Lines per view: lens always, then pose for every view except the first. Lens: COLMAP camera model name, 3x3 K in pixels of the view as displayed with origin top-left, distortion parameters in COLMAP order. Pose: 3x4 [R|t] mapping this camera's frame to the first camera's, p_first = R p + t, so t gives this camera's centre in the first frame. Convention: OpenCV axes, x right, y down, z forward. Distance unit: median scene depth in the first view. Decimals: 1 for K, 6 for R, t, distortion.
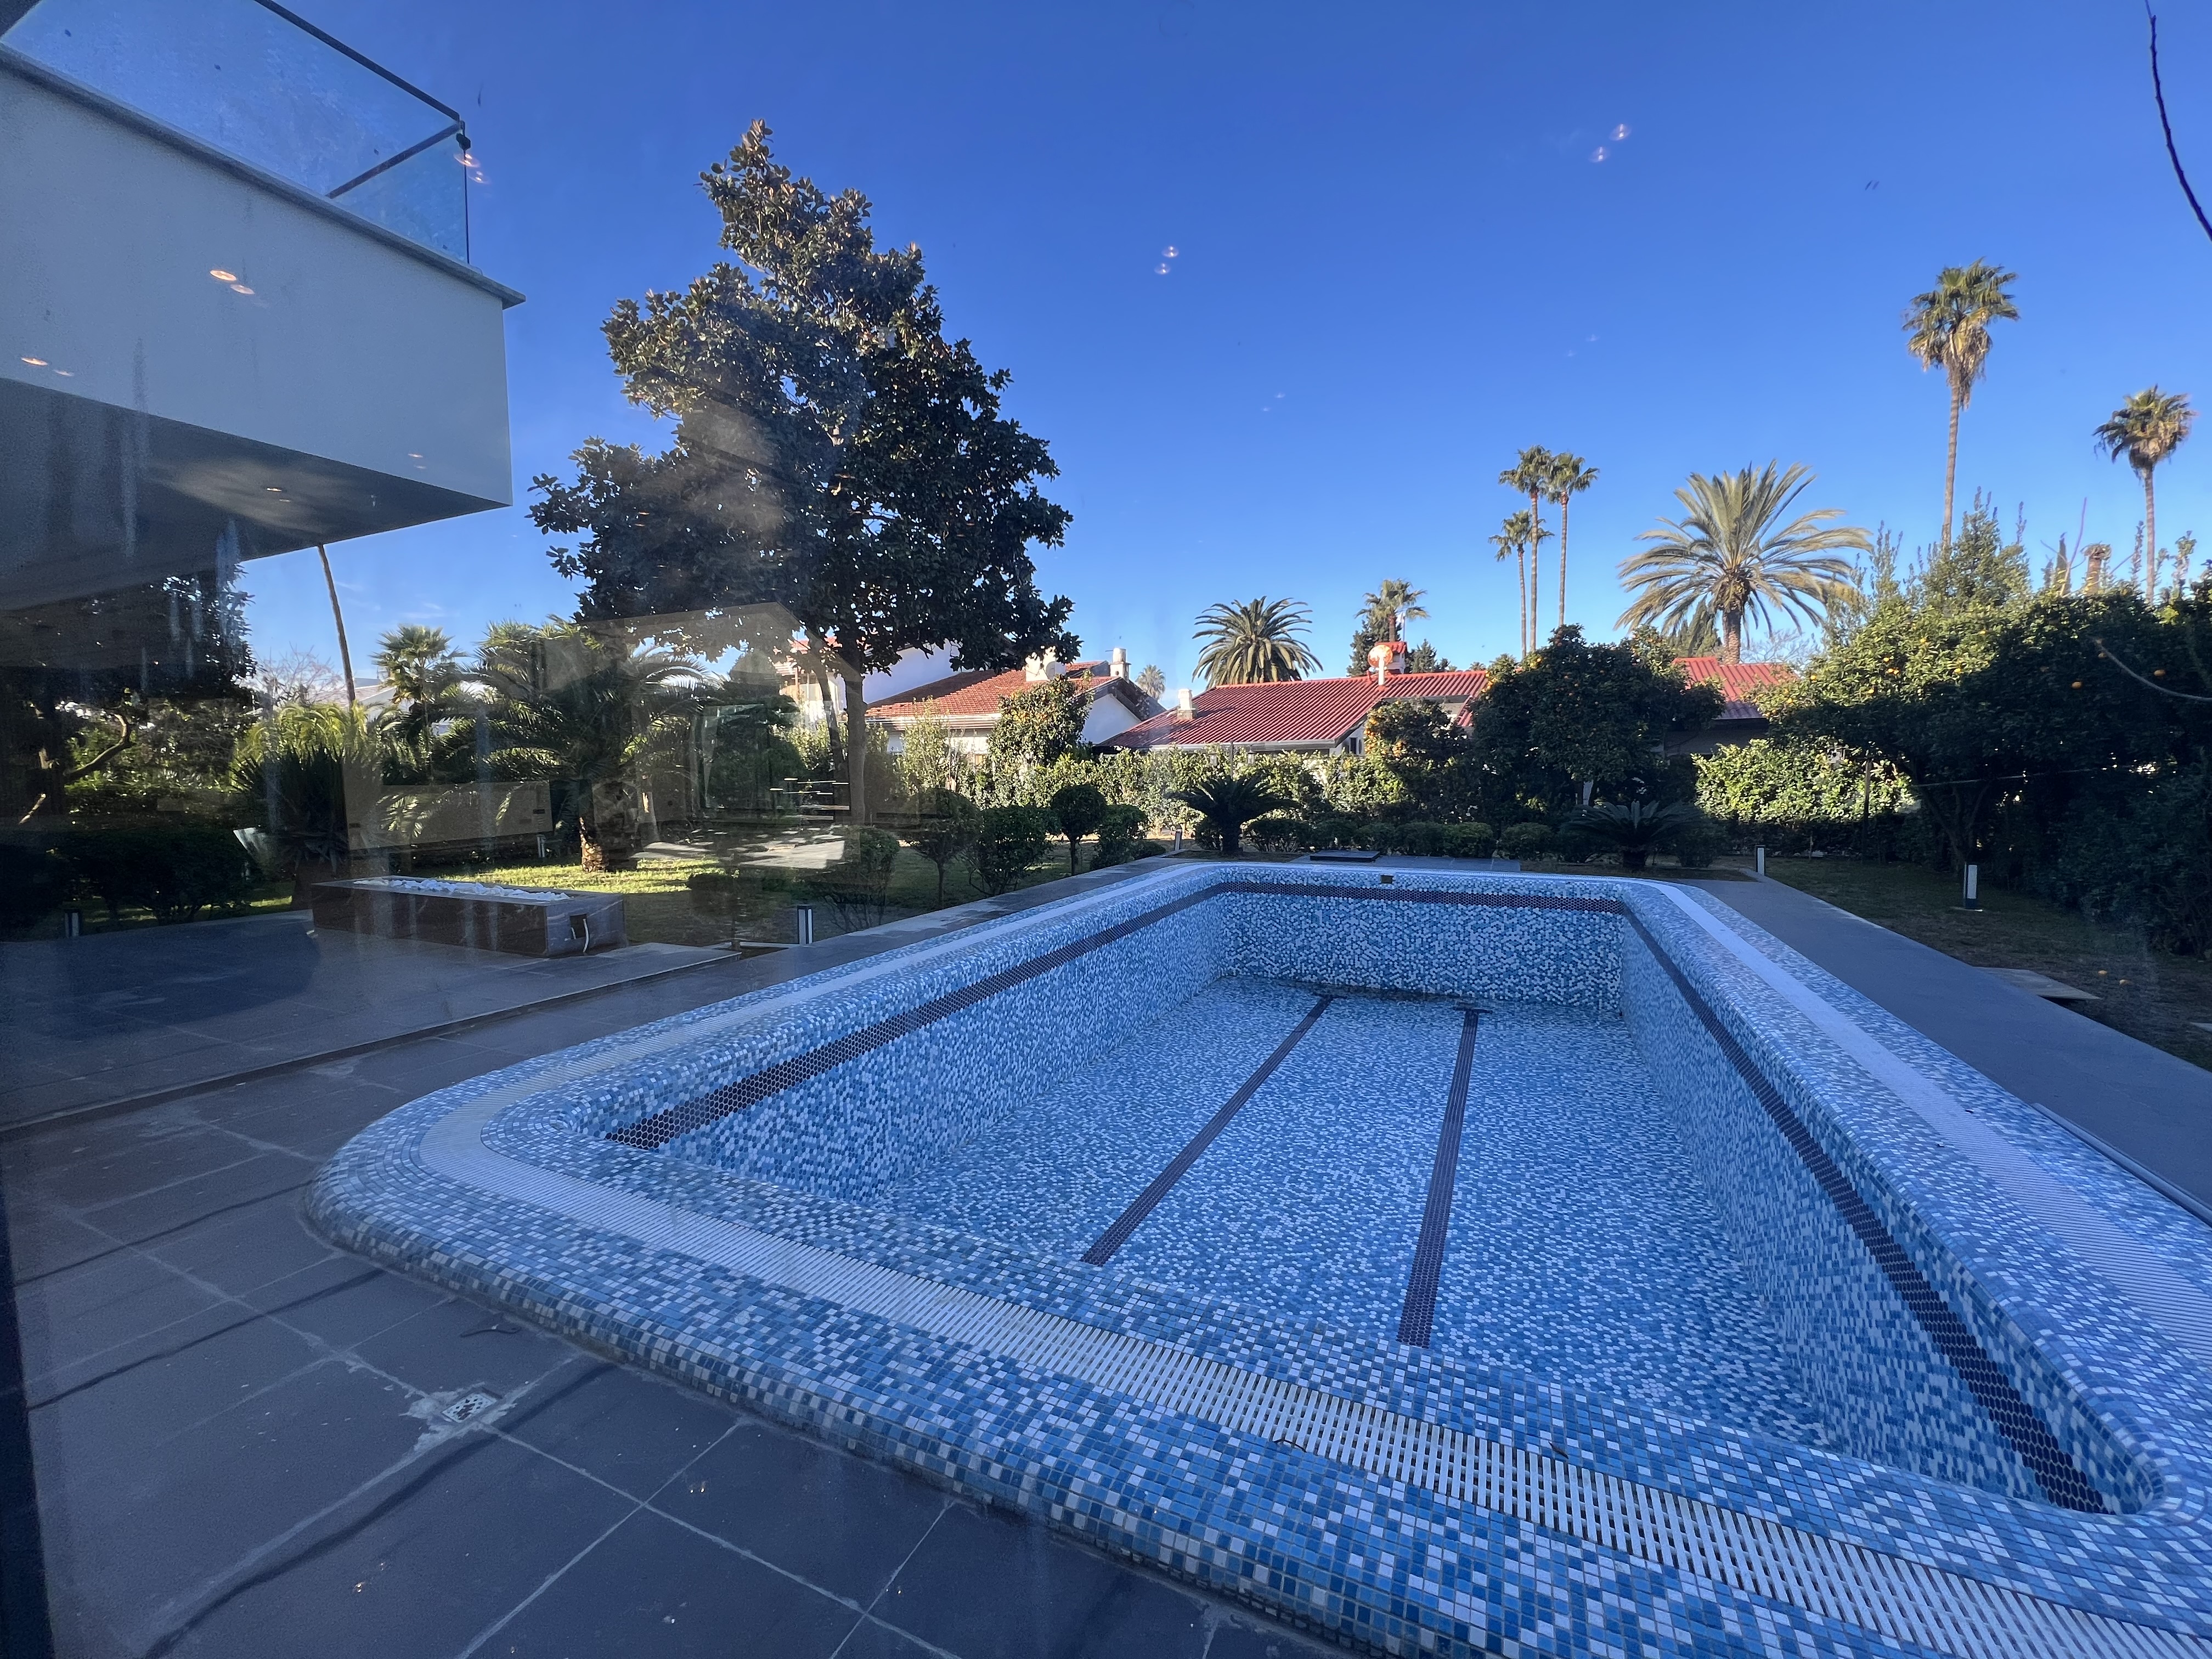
lens RADIAL K [[880.9, 0, 1108.1], [0, 880.9, 828.6], [0, 0, 1]] dist [-0.000397, 0.000102]
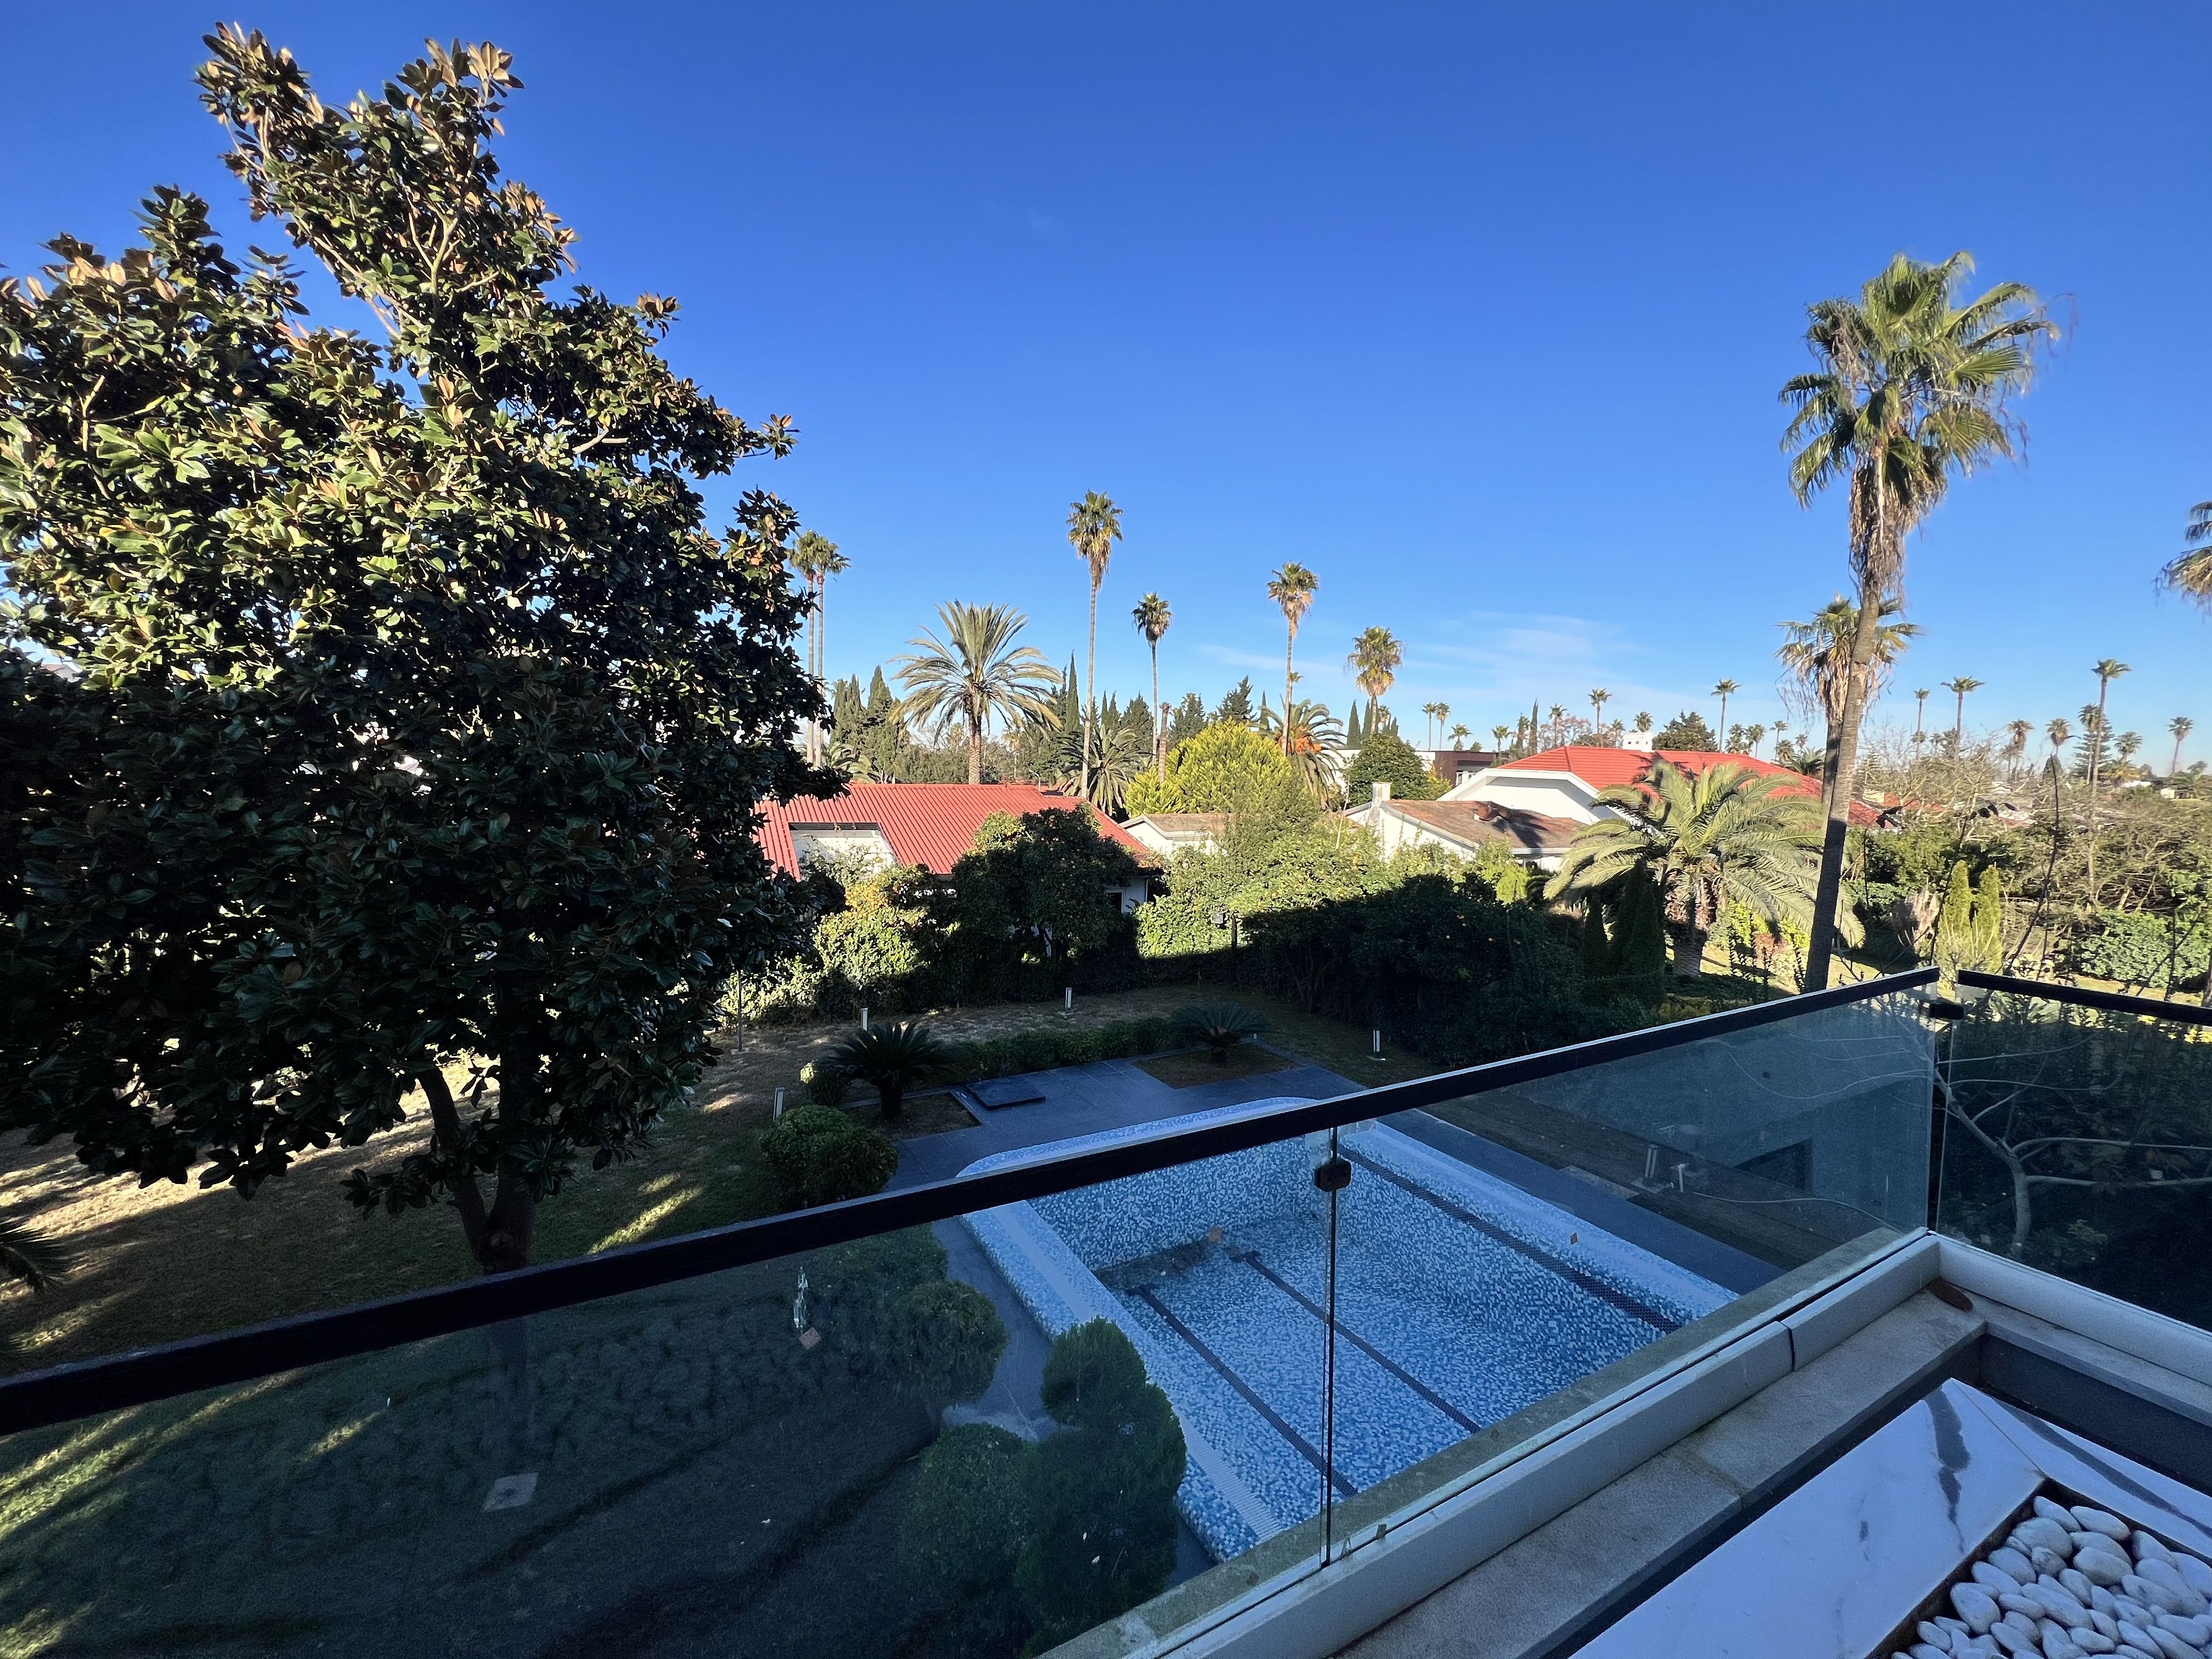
lens RADIAL K [[880.9, 0, 1108.1], [0, 880.9, 828.6], [0, 0, 1]] dist [-0.000397, 0.000102]
pose [[0.600838, -0.031860, 0.798735, -0.598204], [0.032824, 0.999346, 0.015171, -0.377688], [-0.798696, 0.017102, 0.601491, 0.444375]]
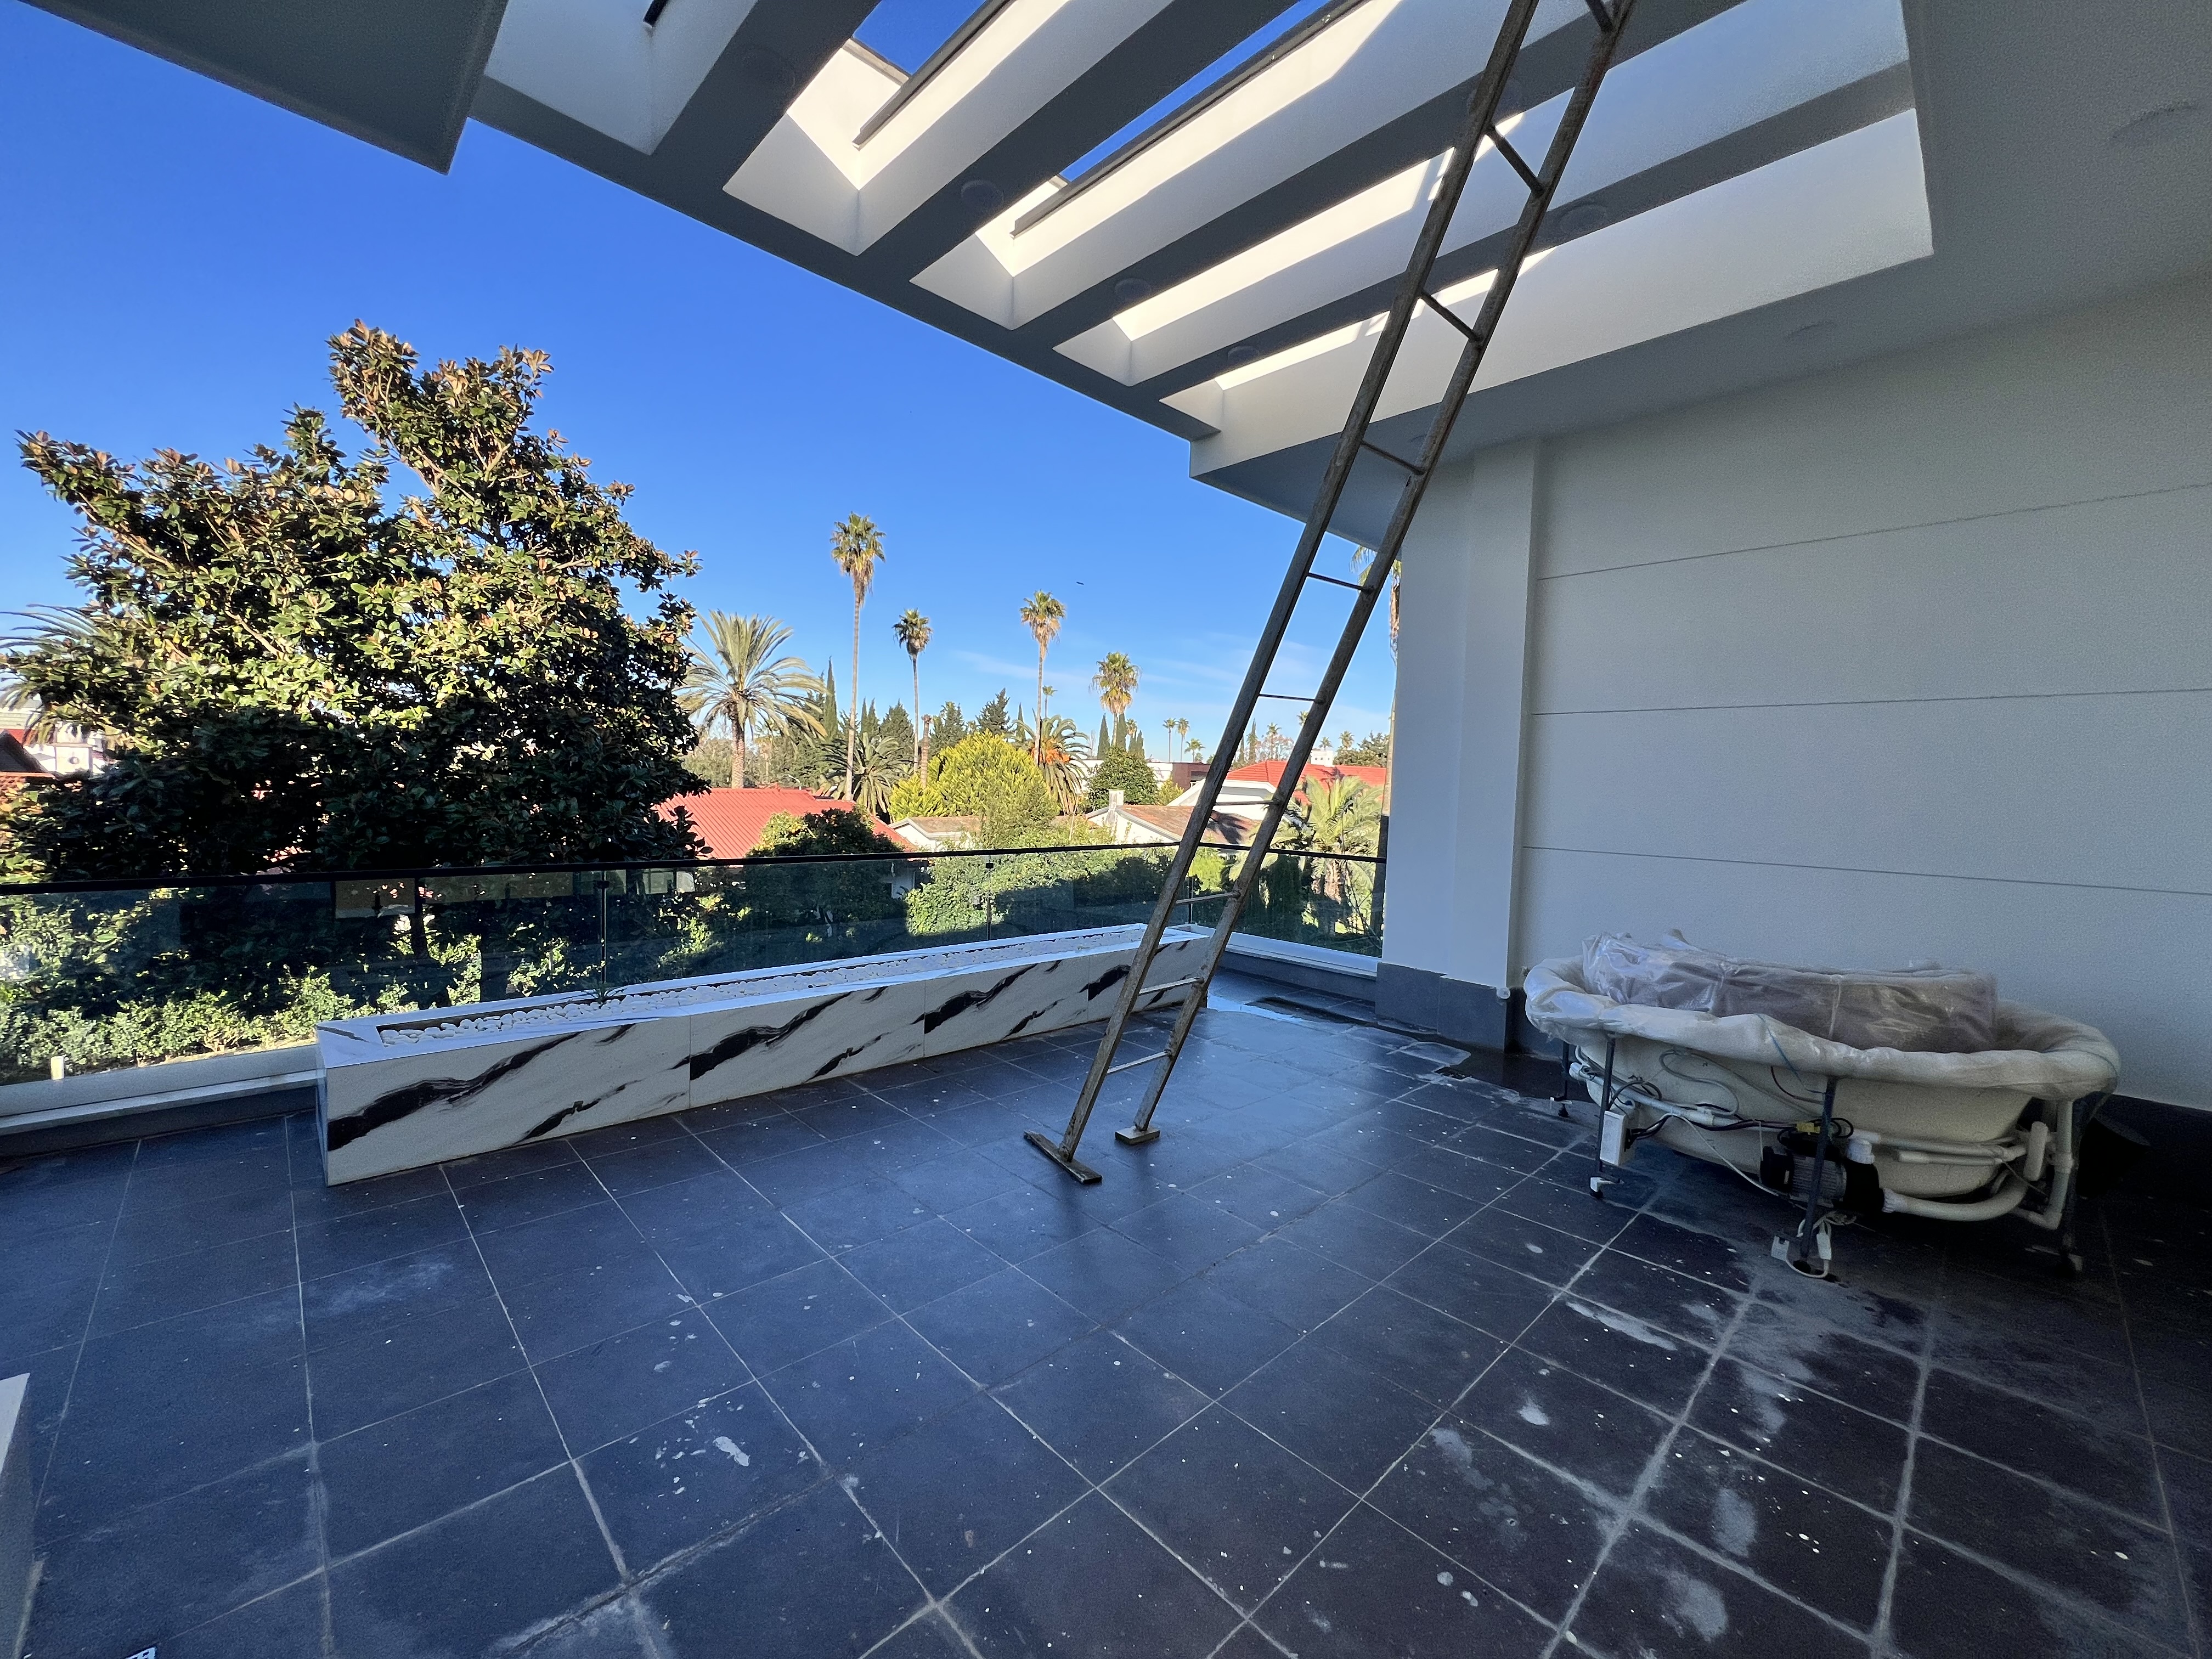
lens RADIAL K [[880.9, 0, 1108.1], [0, 880.9, 828.6], [0, 0, 1]] dist [-0.000397, 0.000102]
pose [[0.365074, -0.027434, 0.930574, -1.003525], [0.034987, 0.999264, 0.015734, -0.355738], [-0.930321, 0.026814, 0.365765, 0.201654]]
